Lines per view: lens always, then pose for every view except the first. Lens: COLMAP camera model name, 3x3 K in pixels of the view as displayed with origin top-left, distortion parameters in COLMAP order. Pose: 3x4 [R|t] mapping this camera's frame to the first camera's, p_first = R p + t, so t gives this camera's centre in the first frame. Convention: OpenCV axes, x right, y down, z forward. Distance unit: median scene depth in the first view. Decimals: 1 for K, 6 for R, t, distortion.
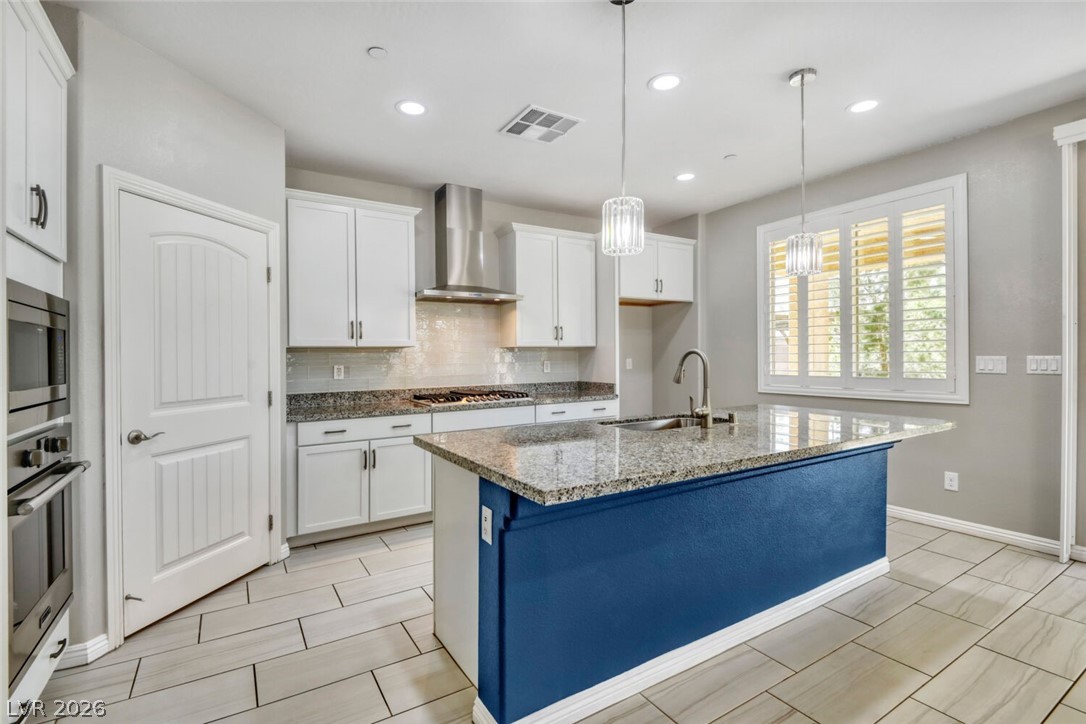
lens RADIAL K [[501.1, 0, 536.1], [0, 501.1, 362.0], [0, 0, 1]] dist [0.026910, -0.020026]
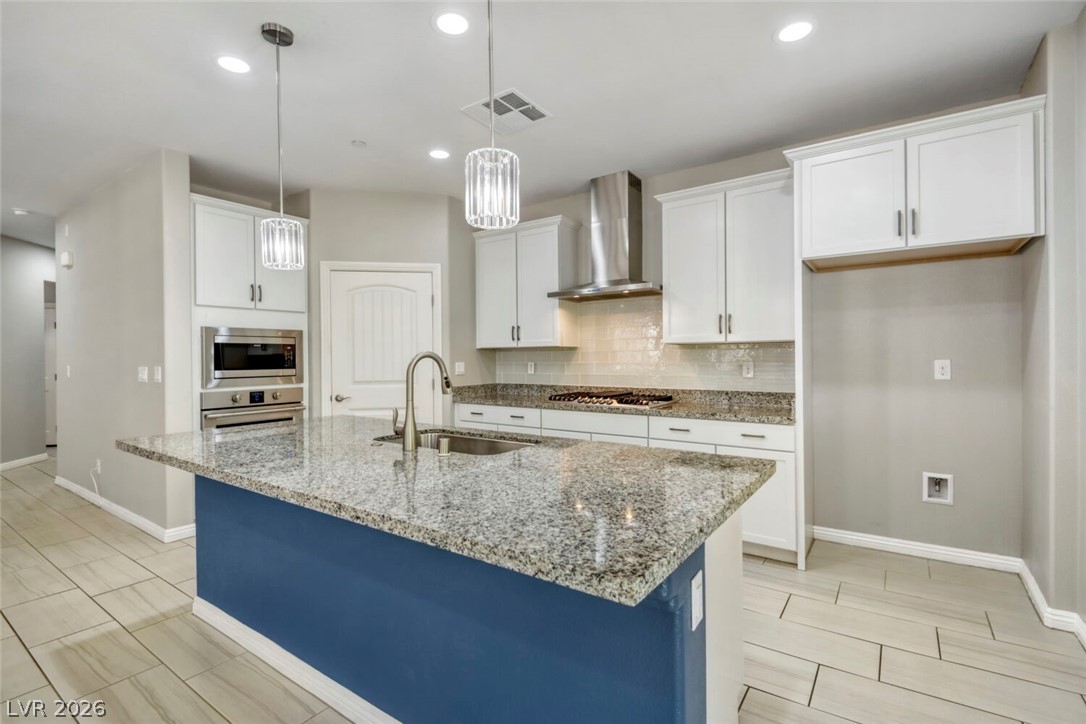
lens RADIAL K [[486.3, 0, 538.0], [0, 486.3, 371.1], [0, 0, 1]] dist [0.026619, -0.018727]
pose [[0.401750, 0.037271, -0.914991, 0.786072], [-0.006365, 0.999261, 0.037909, -0.019104], [0.915727, -0.009406, 0.401690, 0.615609]]
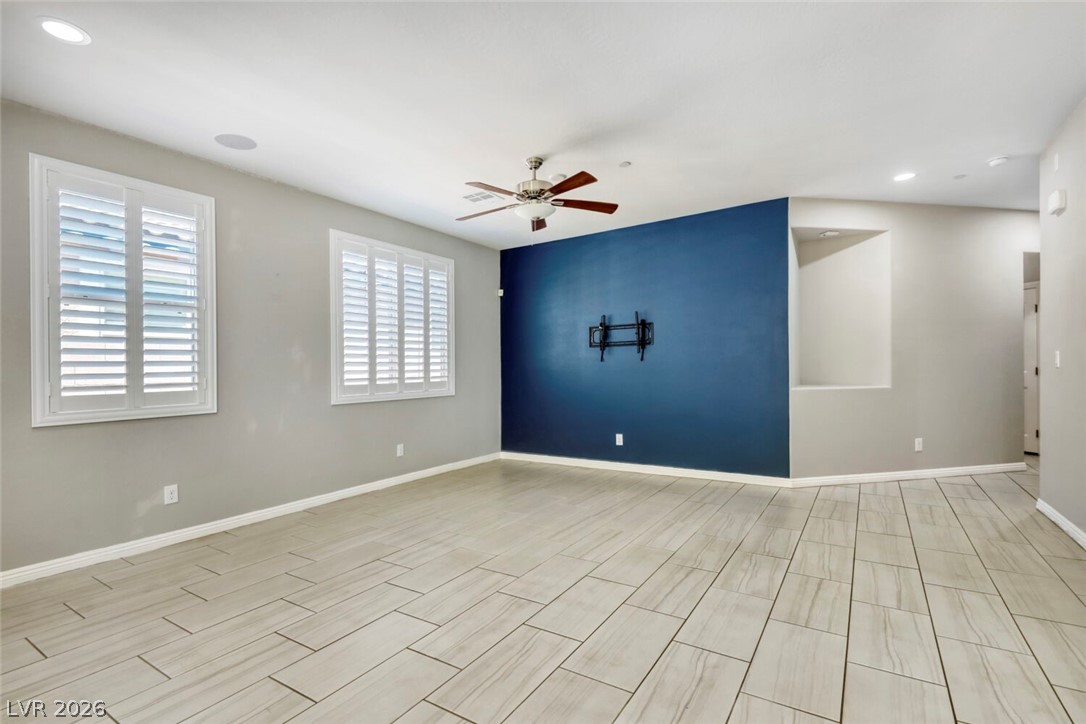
lens RADIAL K [[501.1, 0, 536.1], [0, 501.1, 362.0], [0, 0, 1]] dist [0.026910, -0.020026]
pose [[-0.909731, 0.021702, -0.414631, 0.359218], [0.023597, 0.999721, 0.000553, 0.021743], [0.414527, -0.009281, -0.909990, 0.442027]]
